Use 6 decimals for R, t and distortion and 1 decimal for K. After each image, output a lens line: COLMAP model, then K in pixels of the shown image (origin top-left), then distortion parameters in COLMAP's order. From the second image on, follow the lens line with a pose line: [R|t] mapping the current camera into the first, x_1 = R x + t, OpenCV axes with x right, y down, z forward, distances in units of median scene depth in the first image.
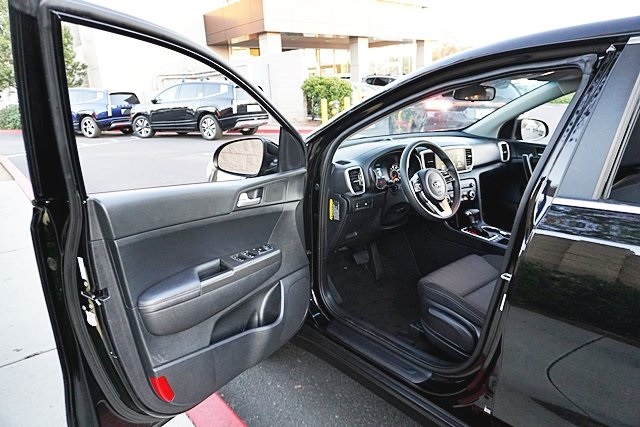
lens RADIAL K [[430.2, 0, 320.0], [0, 430.2, 213.5], [0, 0, 1]] dist [-0.044976, 0.035461]
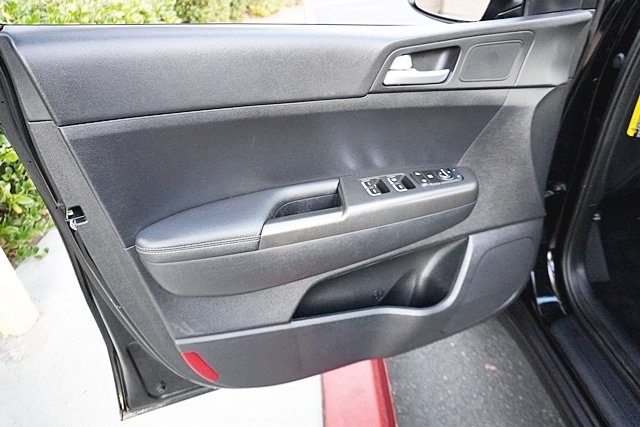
lens RADIAL K [[430.2, 0, 320.0], [0, 430.2, 213.5], [0, 0, 1]] dist [-0.044976, 0.035461]
pose [[0.787878, 0.290416, -0.543054, 0.044211], [-0.113182, 0.935087, 0.335861, -0.029453], [0.605342, -0.203153, 0.769604, 0.506062]]
